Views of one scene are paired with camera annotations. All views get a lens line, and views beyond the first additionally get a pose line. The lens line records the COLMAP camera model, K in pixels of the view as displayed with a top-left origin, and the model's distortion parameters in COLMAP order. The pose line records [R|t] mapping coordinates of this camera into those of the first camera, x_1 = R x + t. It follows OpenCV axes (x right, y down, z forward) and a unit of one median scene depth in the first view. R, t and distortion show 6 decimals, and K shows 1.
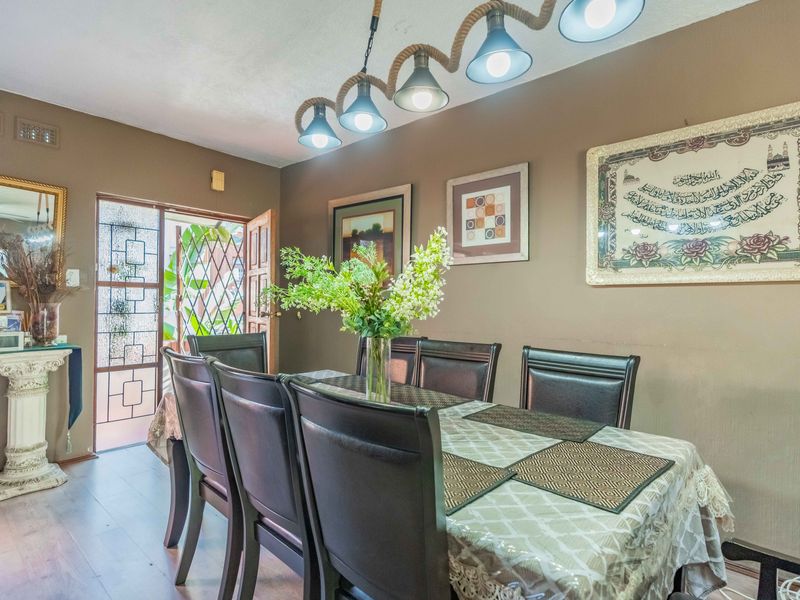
lens RADIAL K [[417.1, 0, 400.1], [0, 417.1, 302.4], [0, 0, 1]] dist [0.007186, 0.000517]
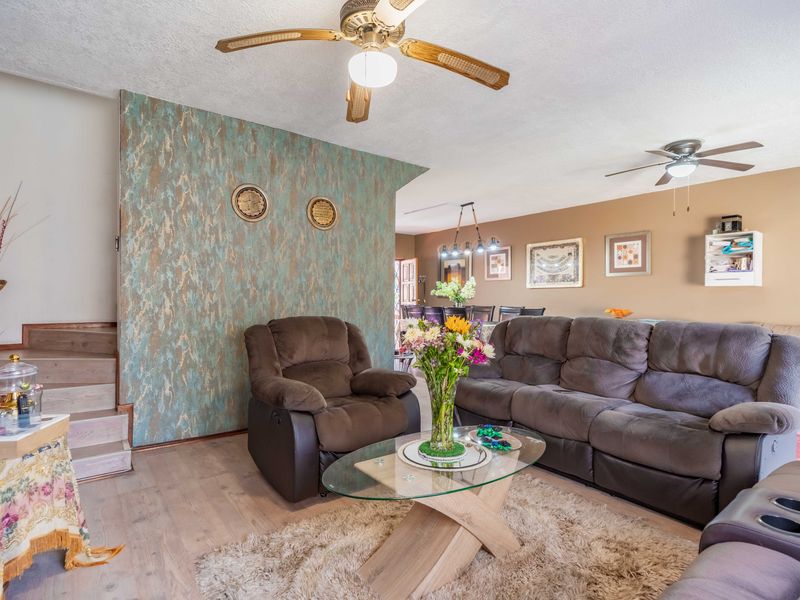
lens RADIAL K [[441.2, 0, 404.0], [0, 441.2, 304.4], [0, 0, 1]] dist [0.045441, 0.000703]
pose [[0.982990, -0.005871, -0.183566, 0.162769], [0.006539, 0.999974, 0.003035, 0.066231], [0.183543, -0.004183, 0.983003, -2.533874]]
